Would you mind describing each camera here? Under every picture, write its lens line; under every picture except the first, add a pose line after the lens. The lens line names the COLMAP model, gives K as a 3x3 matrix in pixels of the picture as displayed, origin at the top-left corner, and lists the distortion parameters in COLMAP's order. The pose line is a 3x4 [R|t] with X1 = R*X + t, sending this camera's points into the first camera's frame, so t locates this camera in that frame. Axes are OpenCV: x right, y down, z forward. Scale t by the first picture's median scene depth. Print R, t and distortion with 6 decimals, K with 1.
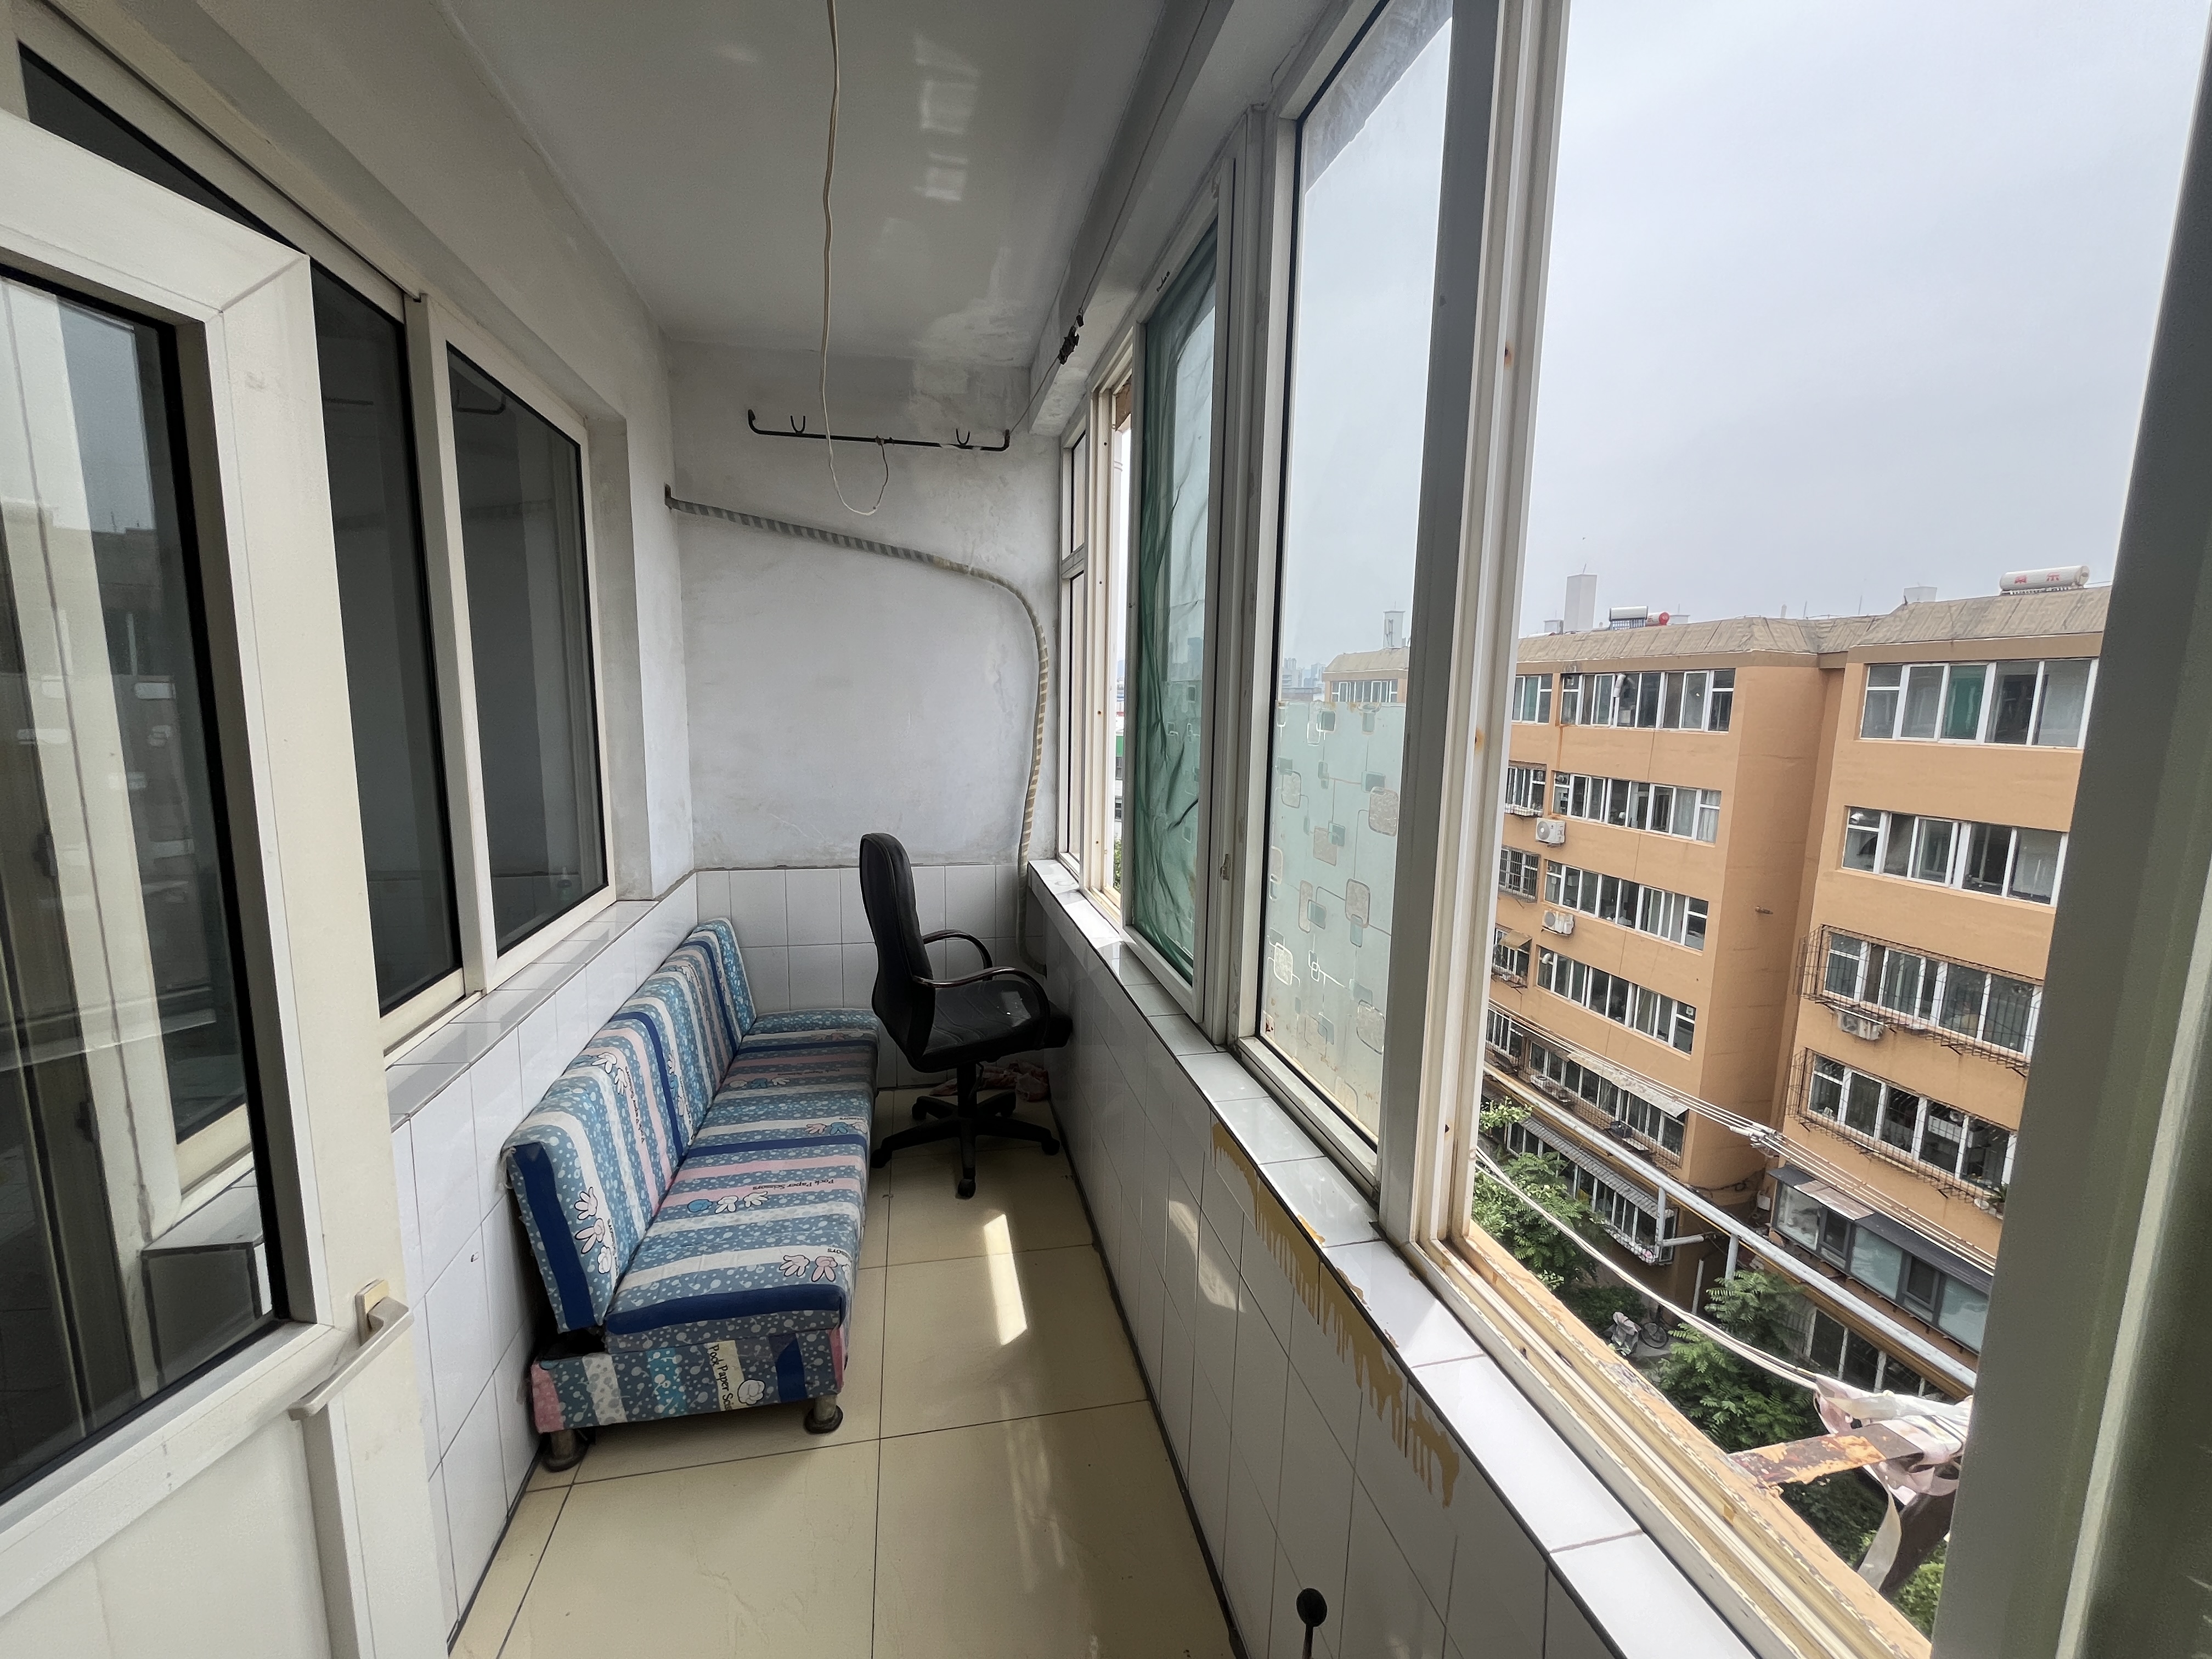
lens RADIAL K [[897.7, 0, 1107.7], [0, 897.7, 832.3], [0, 0, 1]] dist [-0.004699, 0.000290]
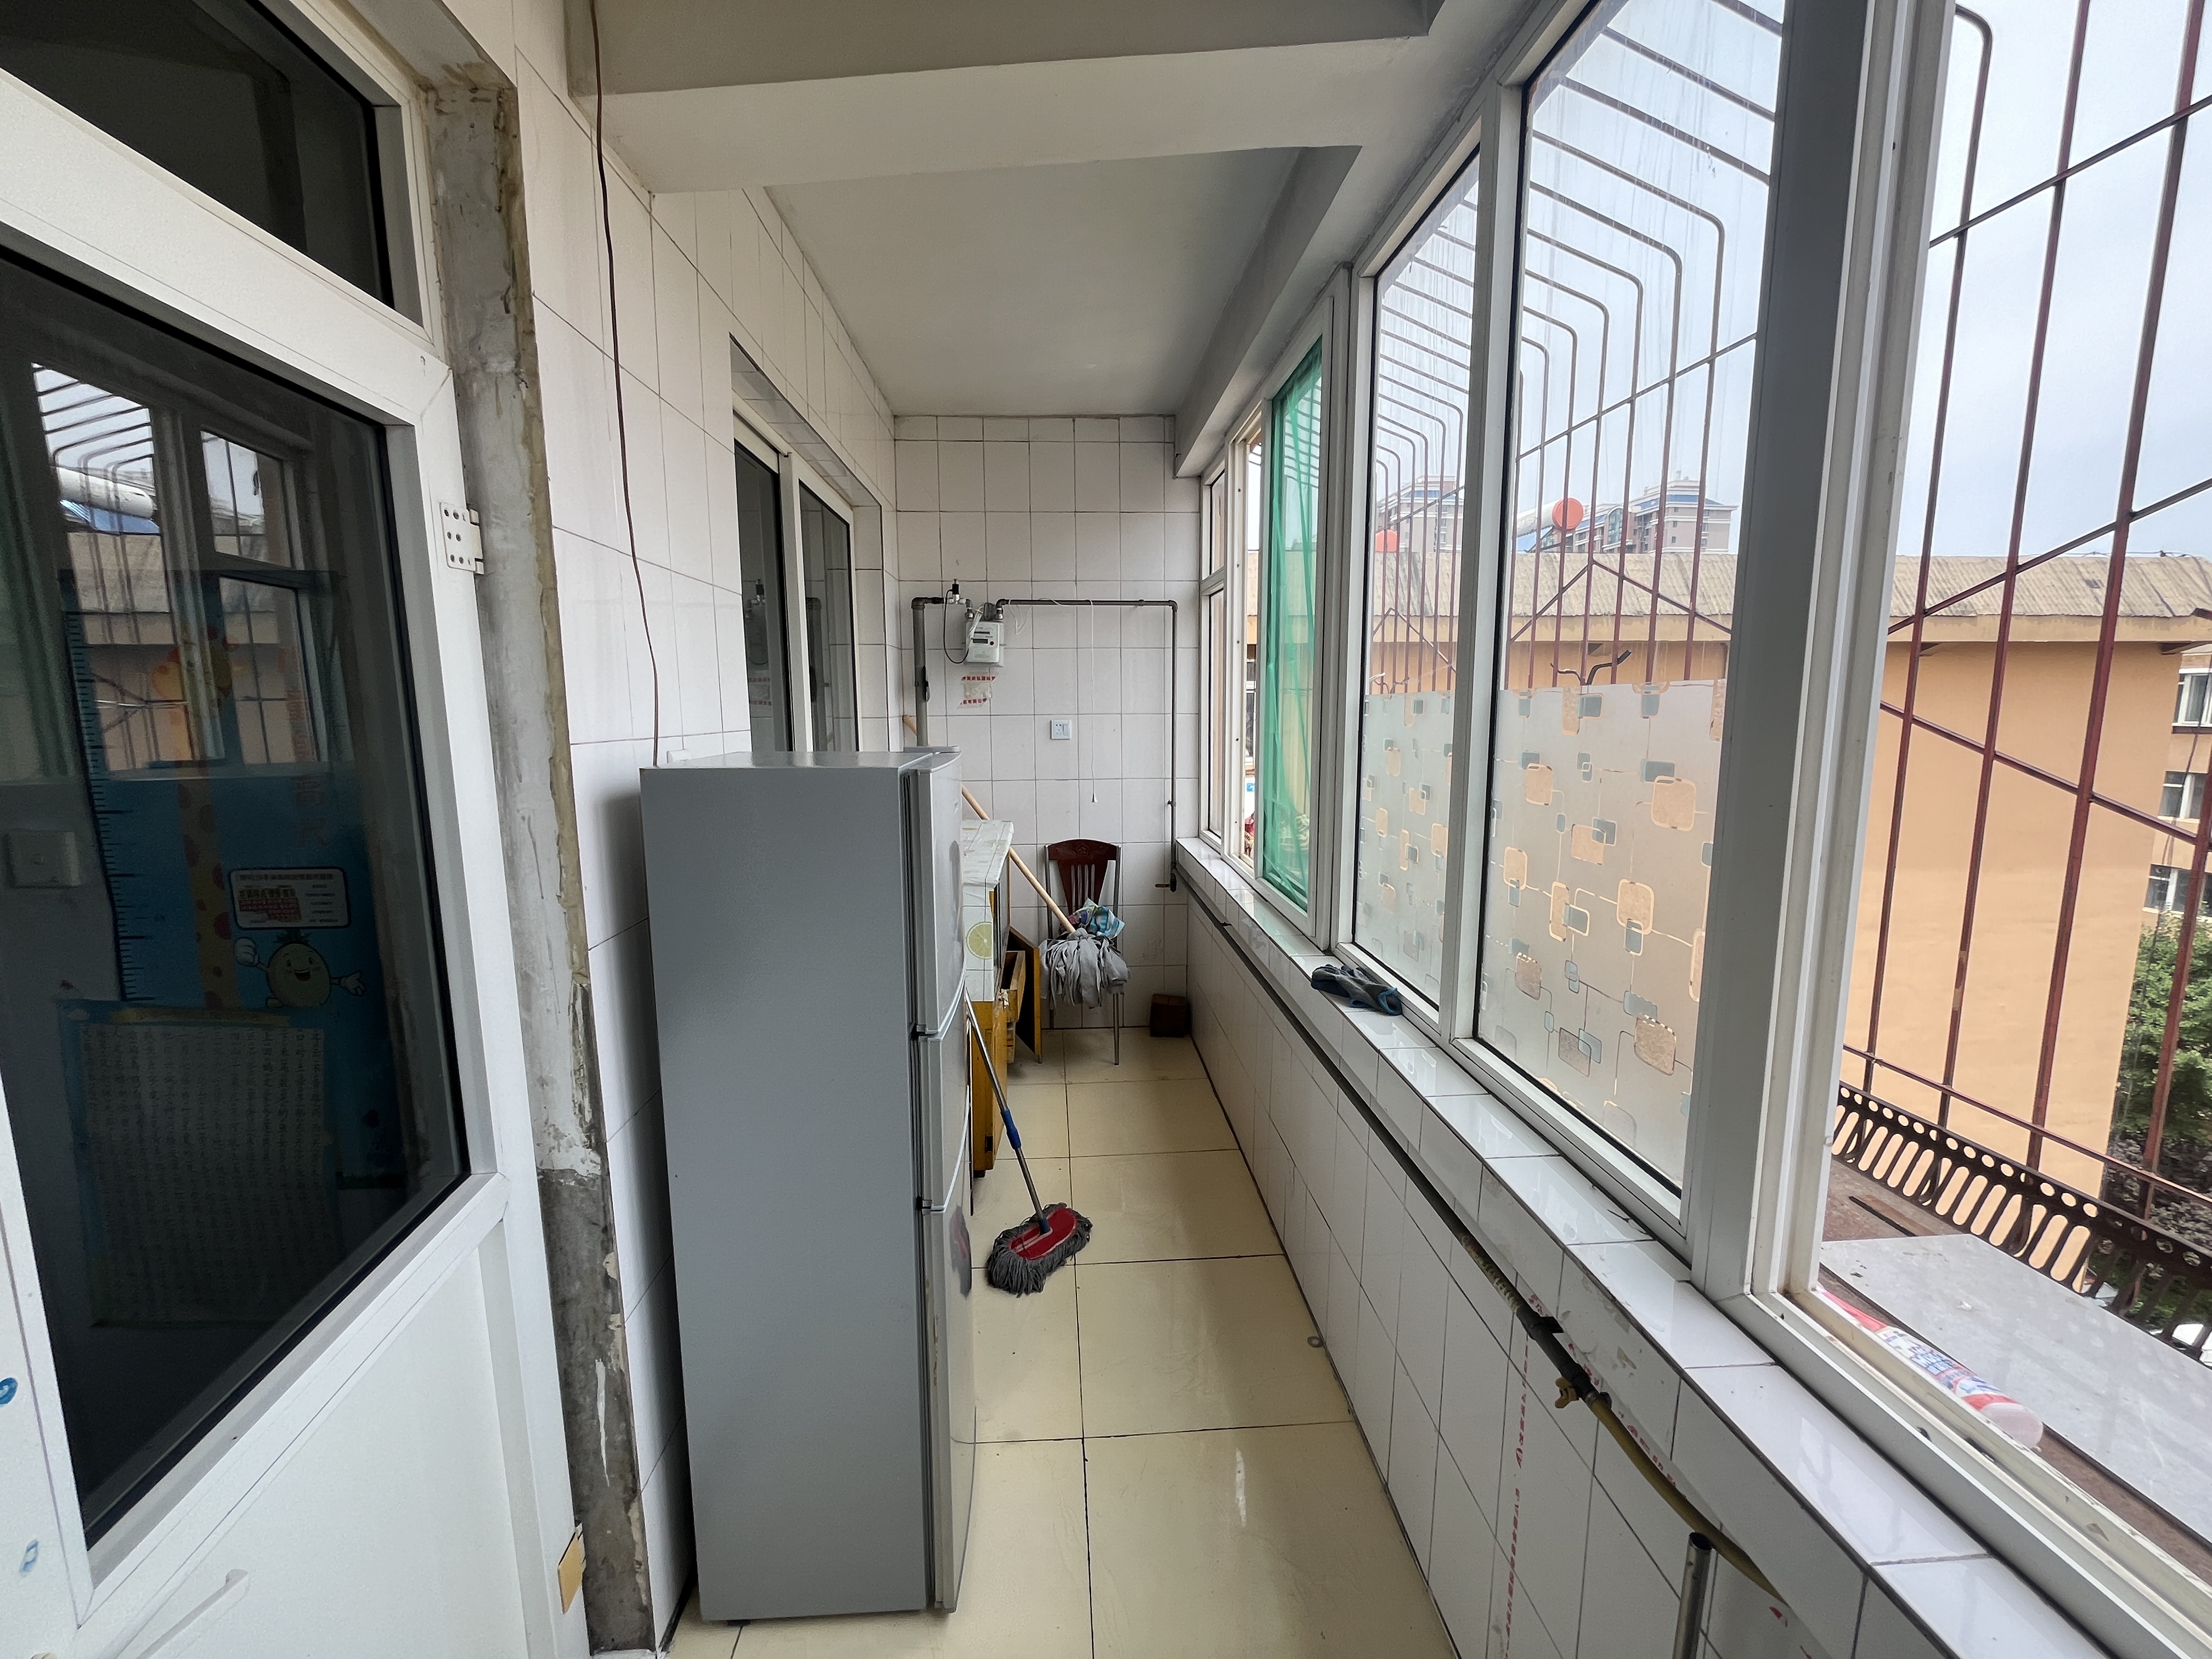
lens RADIAL K [[897.7, 0, 1104.7], [0, 897.7, 826.5], [0, 0, 1]] dist [-0.004699, 0.000290]
pose [[0.987289, -0.008727, -0.158694, 0.012130], [0.009081, 0.999958, 0.001506, 0.043220], [0.158674, -0.002928, 0.987327, -0.392880]]
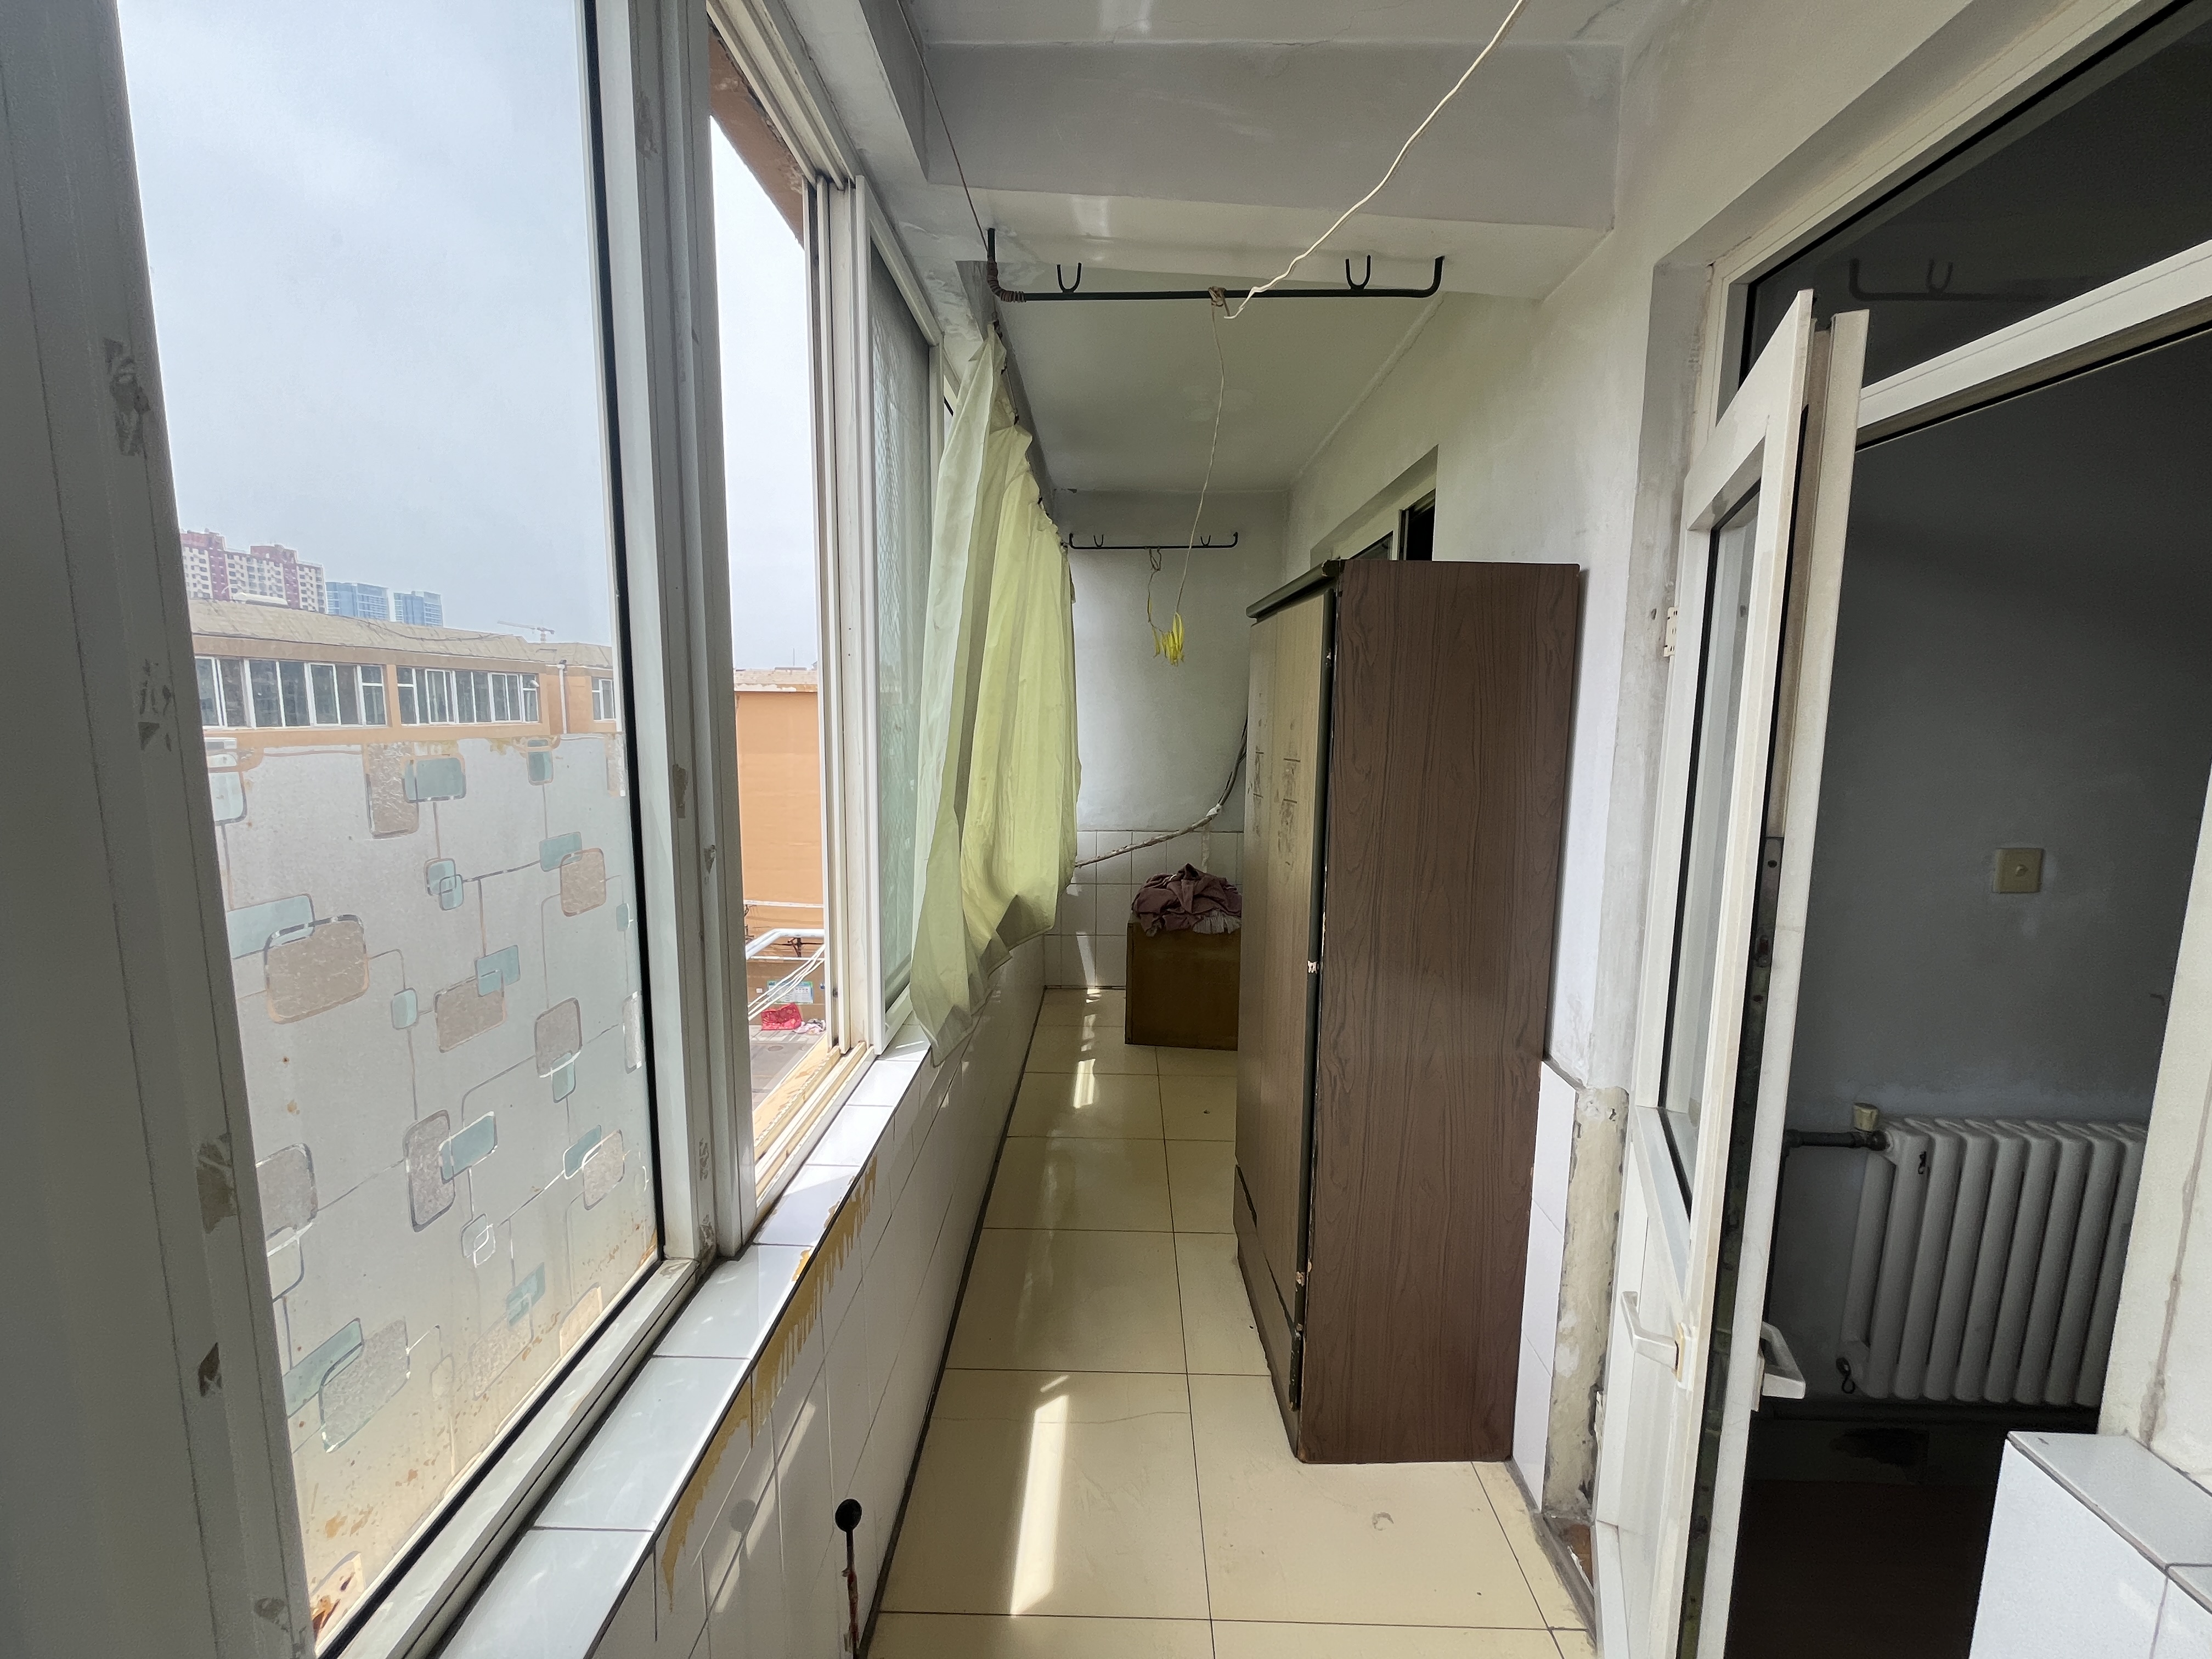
lens RADIAL K [[897.7, 0, 1098.8], [0, 897.7, 827.6], [0, 0, 1]] dist [-0.004699, 0.000290]
pose [[-0.968216, -0.057280, 0.243470, -0.165176], [0.012298, 0.961343, 0.275078, -0.125013], [-0.249814, 0.269329, -0.930083, 0.816996]]
